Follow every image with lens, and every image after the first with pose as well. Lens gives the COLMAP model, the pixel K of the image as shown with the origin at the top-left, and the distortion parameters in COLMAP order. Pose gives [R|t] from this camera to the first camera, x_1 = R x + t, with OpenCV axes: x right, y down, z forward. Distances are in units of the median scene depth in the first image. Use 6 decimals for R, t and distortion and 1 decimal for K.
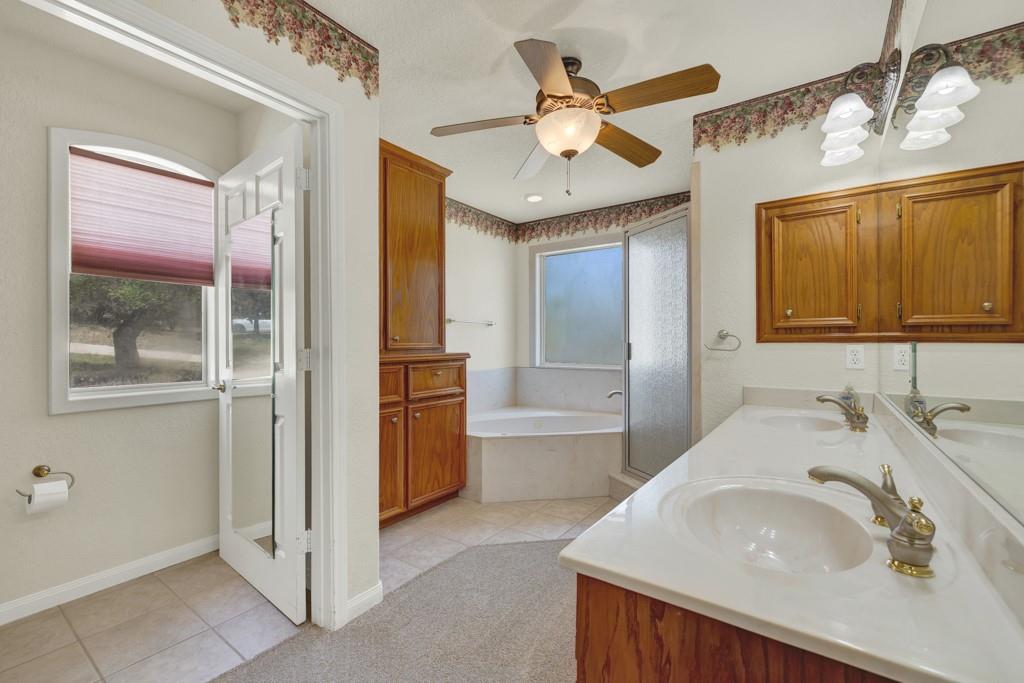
lens RADIAL K [[440.7, 0, 506.5], [0, 440.7, 344.0], [0, 0, 1]] dist [0.002423, 0.001418]
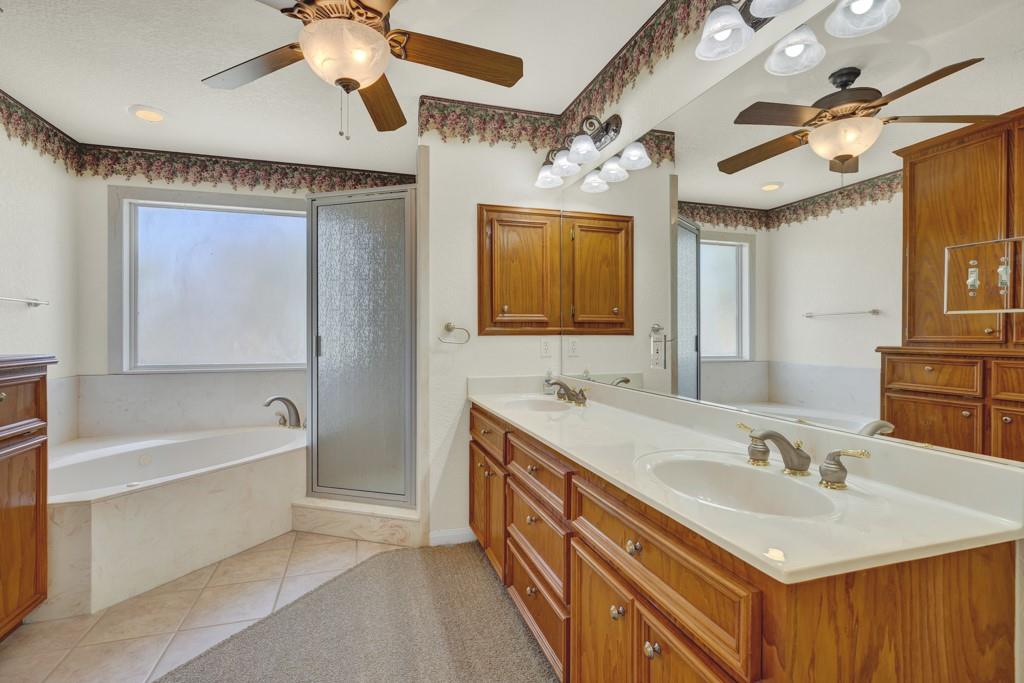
lens RADIAL K [[474.2, 0, 507.8], [0, 474.2, 336.2], [0, 0, 1]] dist [0.000986, -0.000311]
pose [[0.606917, -0.003863, 0.794756, -0.277757], [0.004576, 0.999989, 0.001366, -0.002047], [-0.794752, 0.002807, 0.606928, 0.241409]]
